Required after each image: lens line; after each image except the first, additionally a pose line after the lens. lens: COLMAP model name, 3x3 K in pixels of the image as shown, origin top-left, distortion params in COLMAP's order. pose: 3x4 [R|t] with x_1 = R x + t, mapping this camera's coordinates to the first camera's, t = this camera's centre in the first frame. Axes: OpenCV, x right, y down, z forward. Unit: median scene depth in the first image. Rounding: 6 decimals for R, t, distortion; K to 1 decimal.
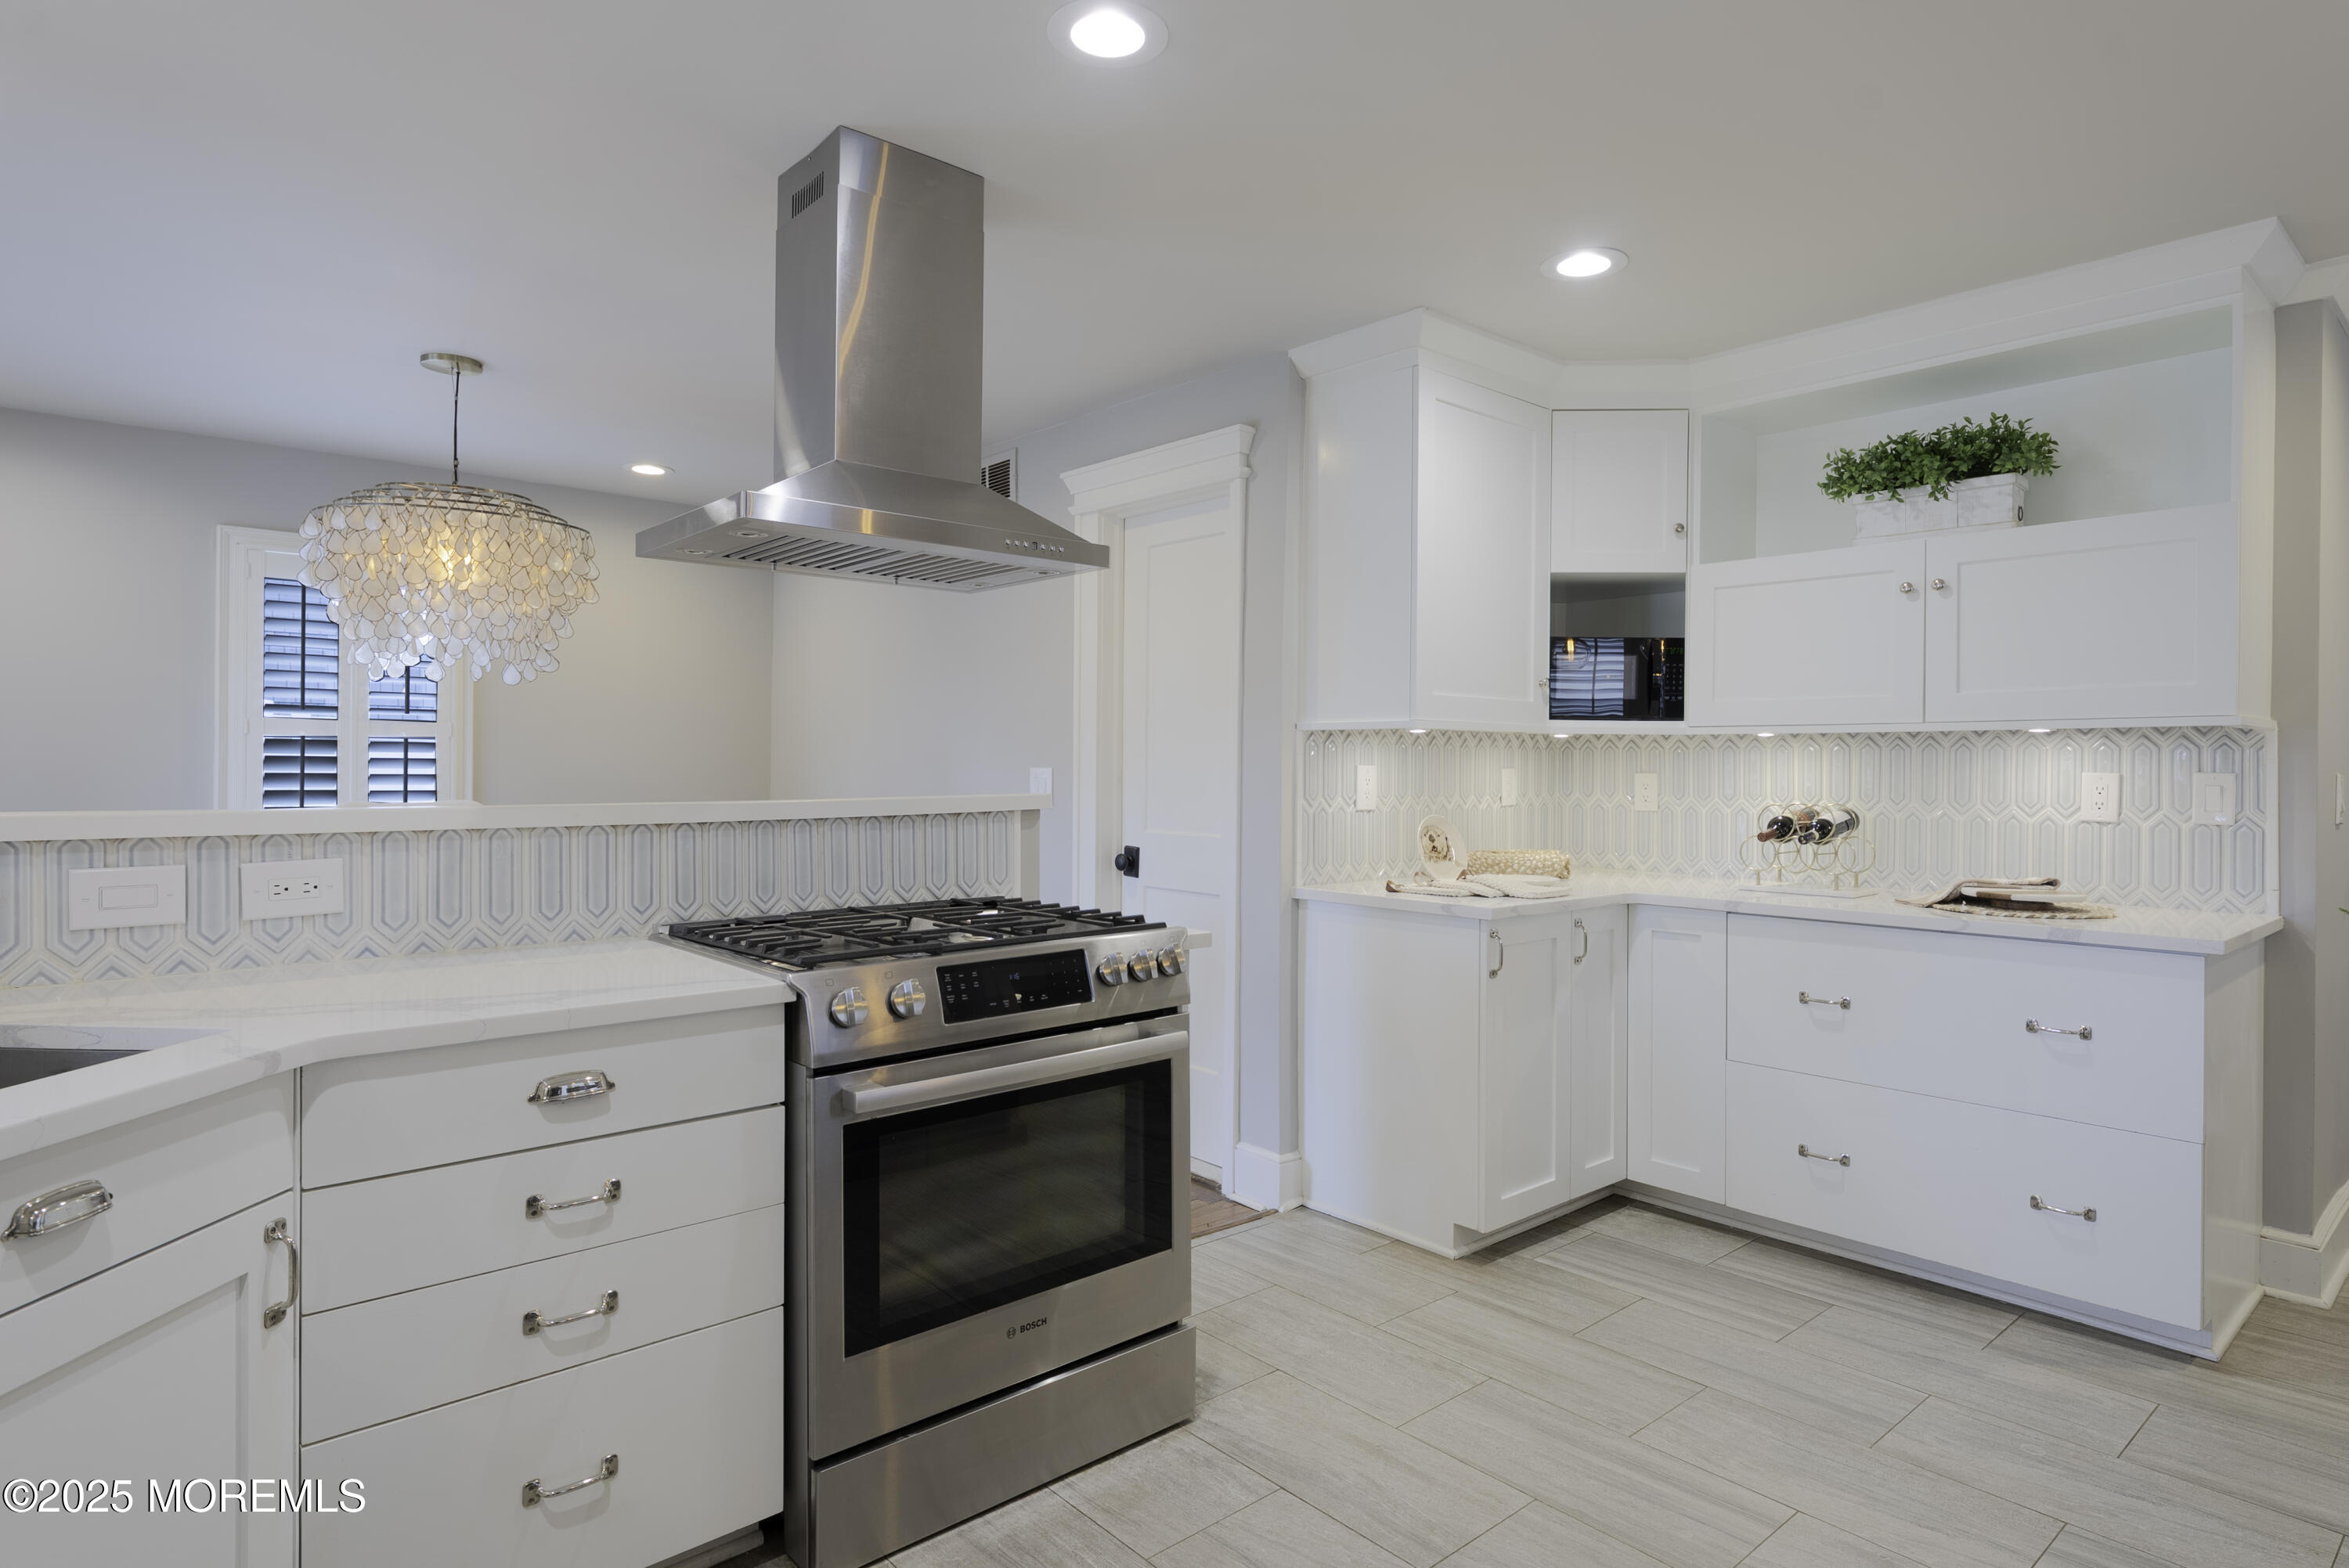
lens RADIAL K [[1286.1, 0, 1172.3], [0, 1286.1, 774.3], [0, 0, 1]] dist [0.006774, 0.001330]
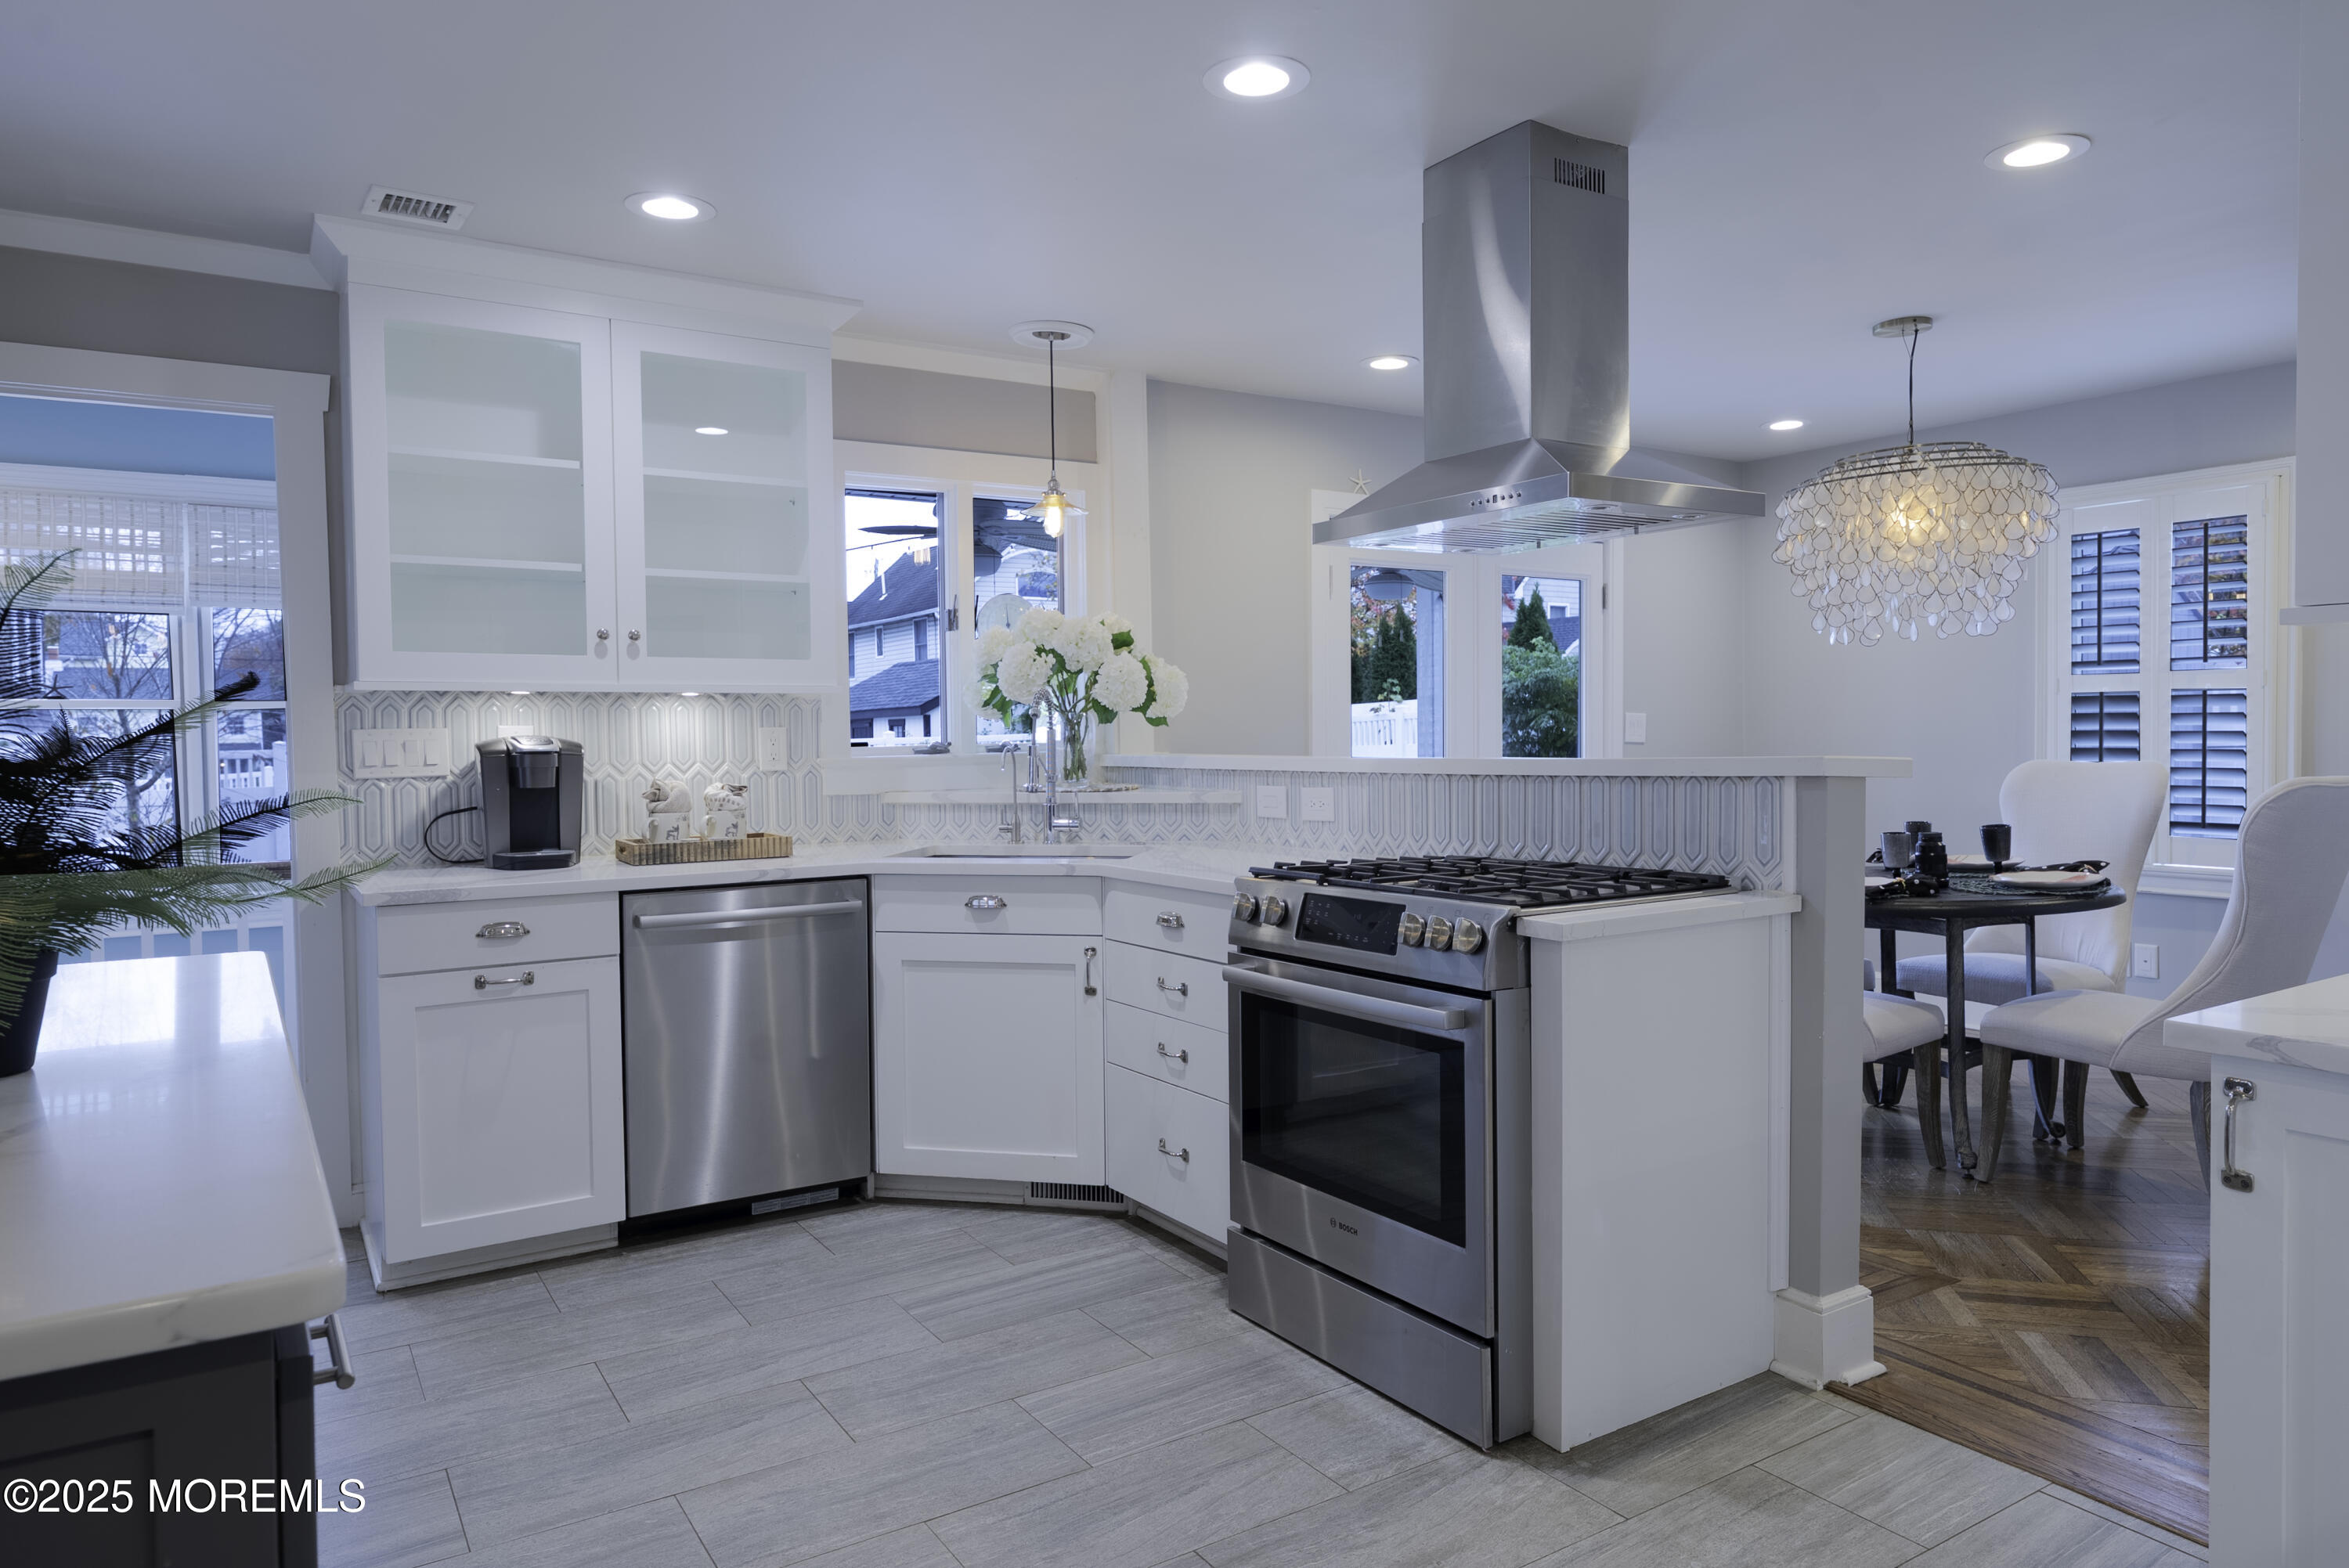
lens RADIAL K [[1459.9, 0, 1174.0], [0, 1459.9, 774.4], [0, 0, 1]] dist [0.001252, 0.000733]
pose [[-0.149269, 0.024042, -0.988504, 0.742735], [0.006499, 0.999707, 0.023333, 0.003166], [0.988775, -0.002942, -0.149382, 0.671365]]
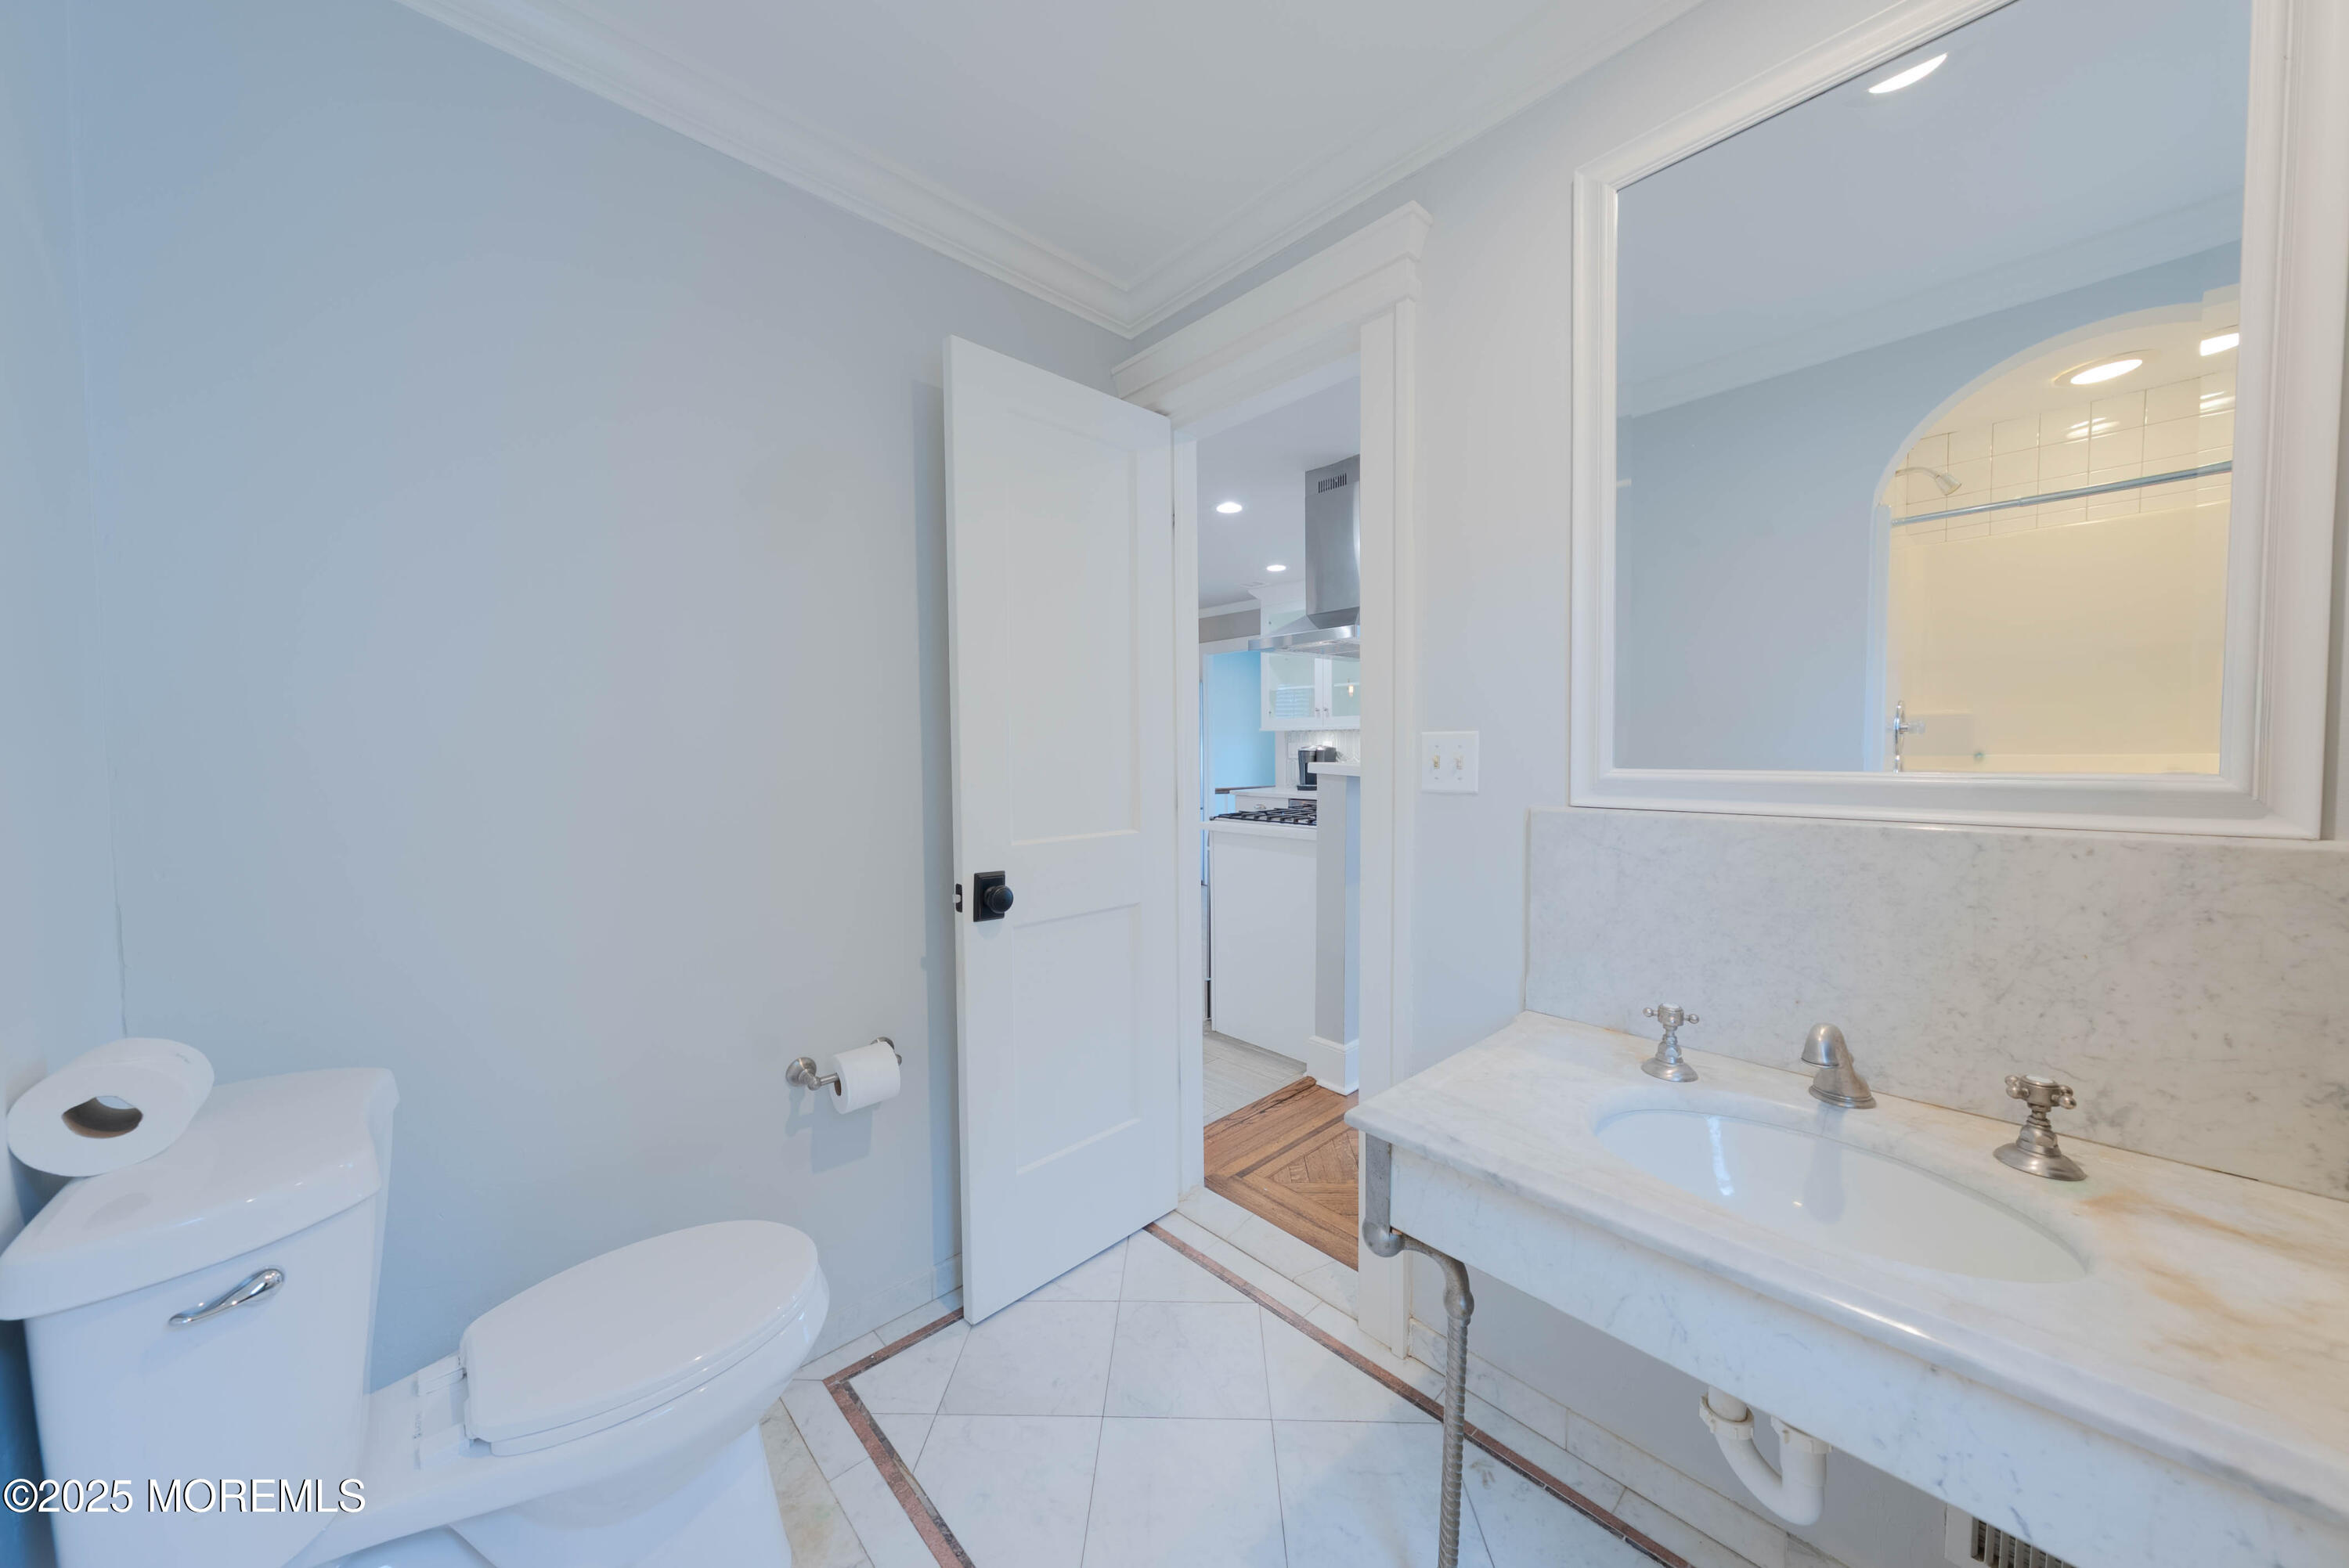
lens RADIAL K [[795.3, 0, 1172.8], [0, 795.3, 778.2], [0, 0, 1]] dist [0.010974, 0.000007]
pose [[-0.999360, -0.001885, -0.035733, 0.096455], [-0.003464, 0.999017, 0.044183, -0.006930], [0.035615, 0.044278, -0.998384, 1.741577]]
